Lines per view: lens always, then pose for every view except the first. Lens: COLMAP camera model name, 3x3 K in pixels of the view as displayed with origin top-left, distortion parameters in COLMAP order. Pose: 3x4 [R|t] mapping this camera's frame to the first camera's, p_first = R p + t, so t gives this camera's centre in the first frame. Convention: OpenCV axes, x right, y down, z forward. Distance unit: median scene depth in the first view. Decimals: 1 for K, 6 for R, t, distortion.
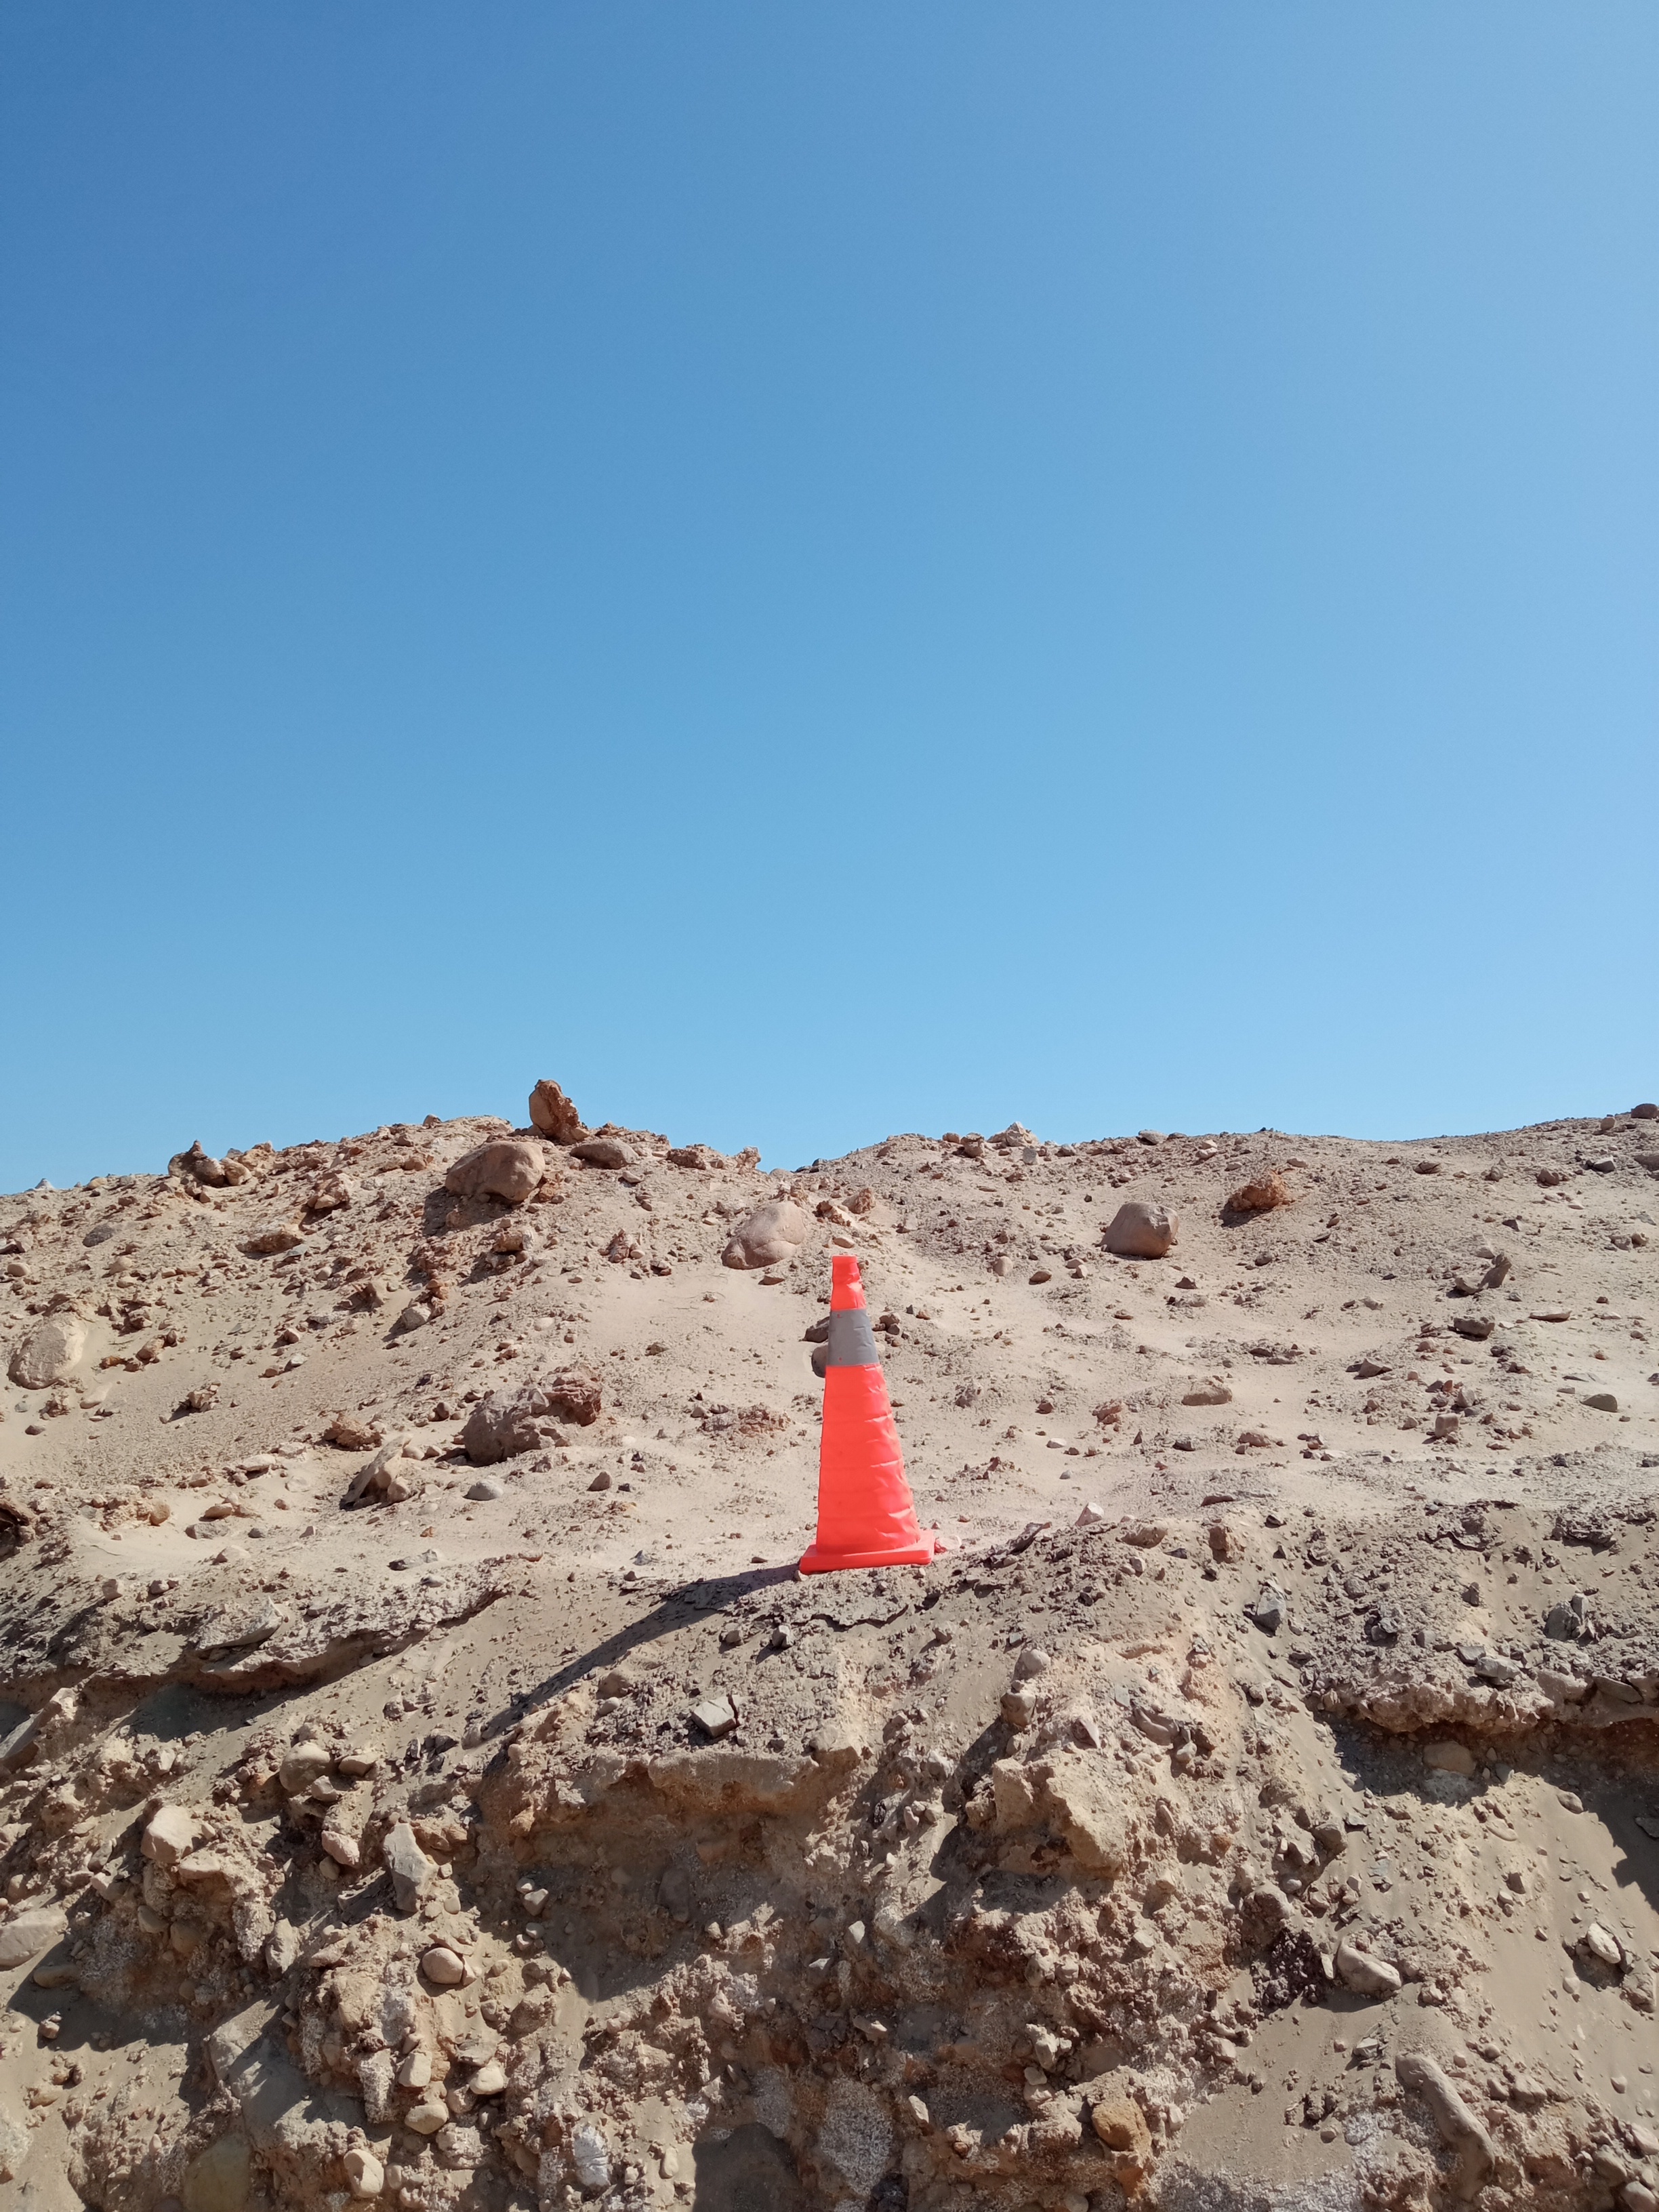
lens RADIAL K [[1796.8, 0, 829.5], [0, 1796.8, 1106.0], [0, 0, 1]] dist [0.118106, -0.222762]
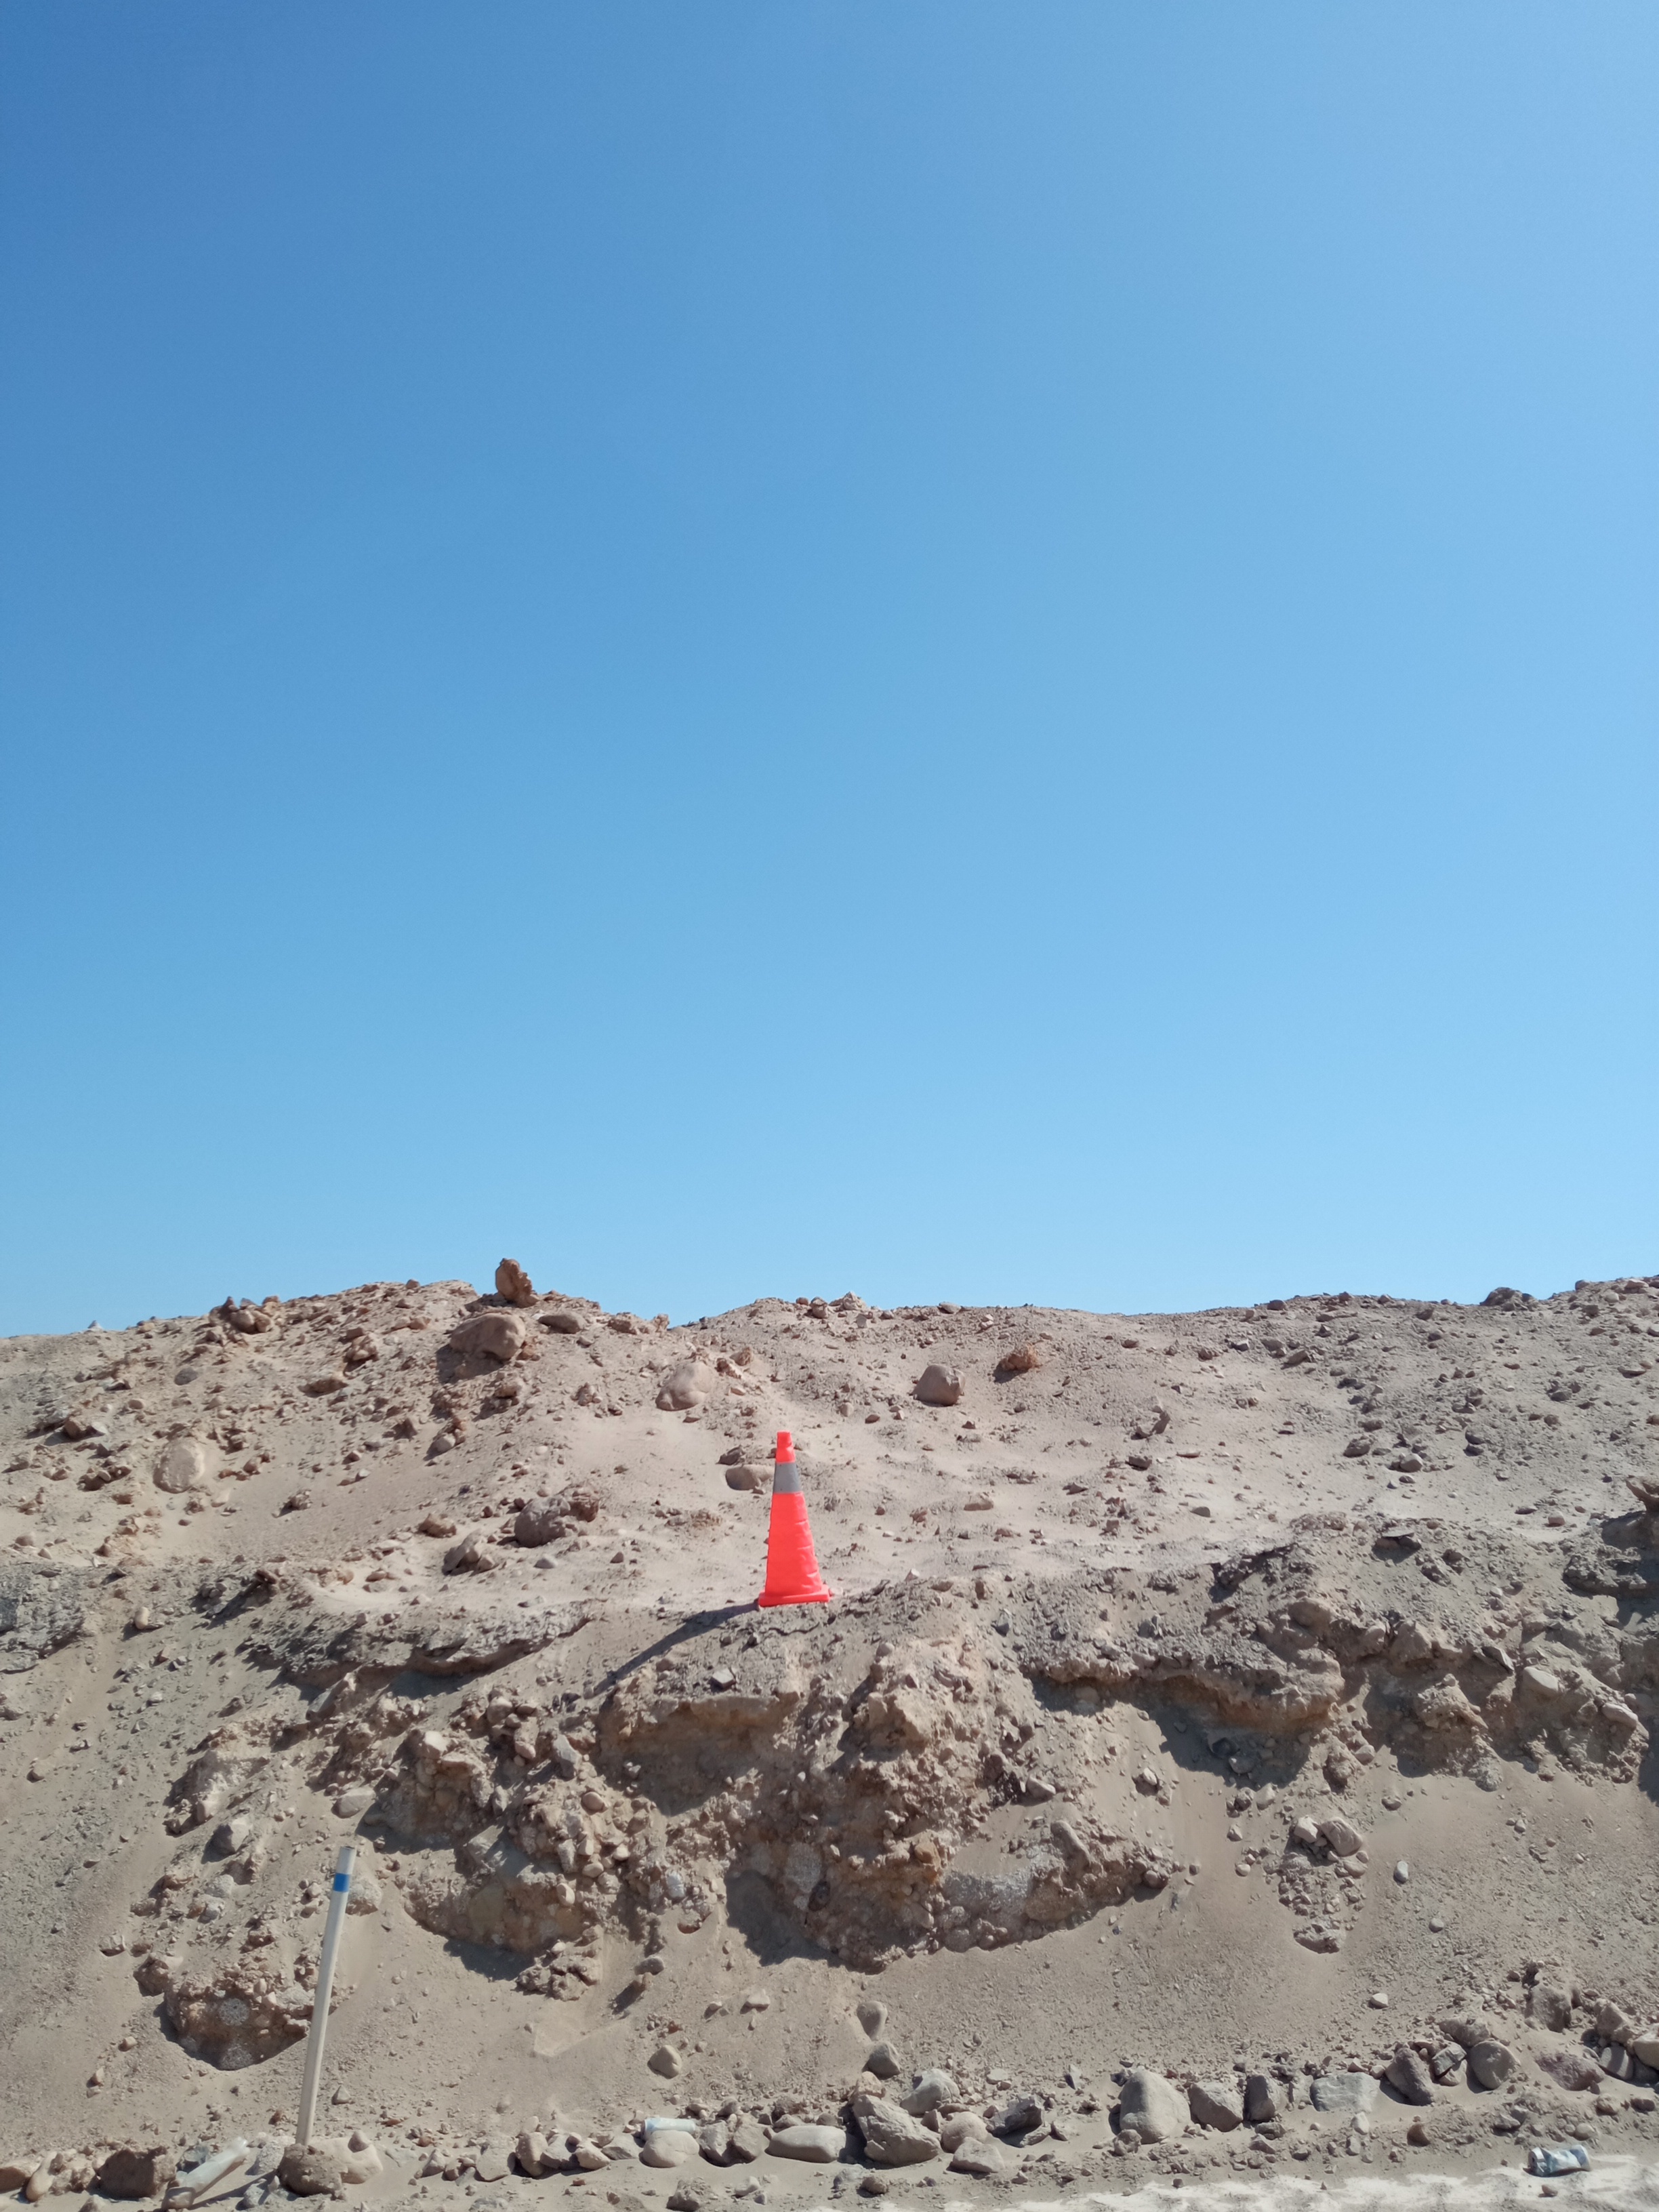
lens RADIAL K [[1796.8, 0, 829.5], [0, 1796.8, 1106.0], [0, 0, 1]] dist [0.118106, -0.222762]
pose [[0.993389, 0.029744, 0.110880, -0.162742], [-0.025086, 0.998753, -0.043169, -0.174440], [-0.112025, 0.040102, 0.992896, -0.861049]]
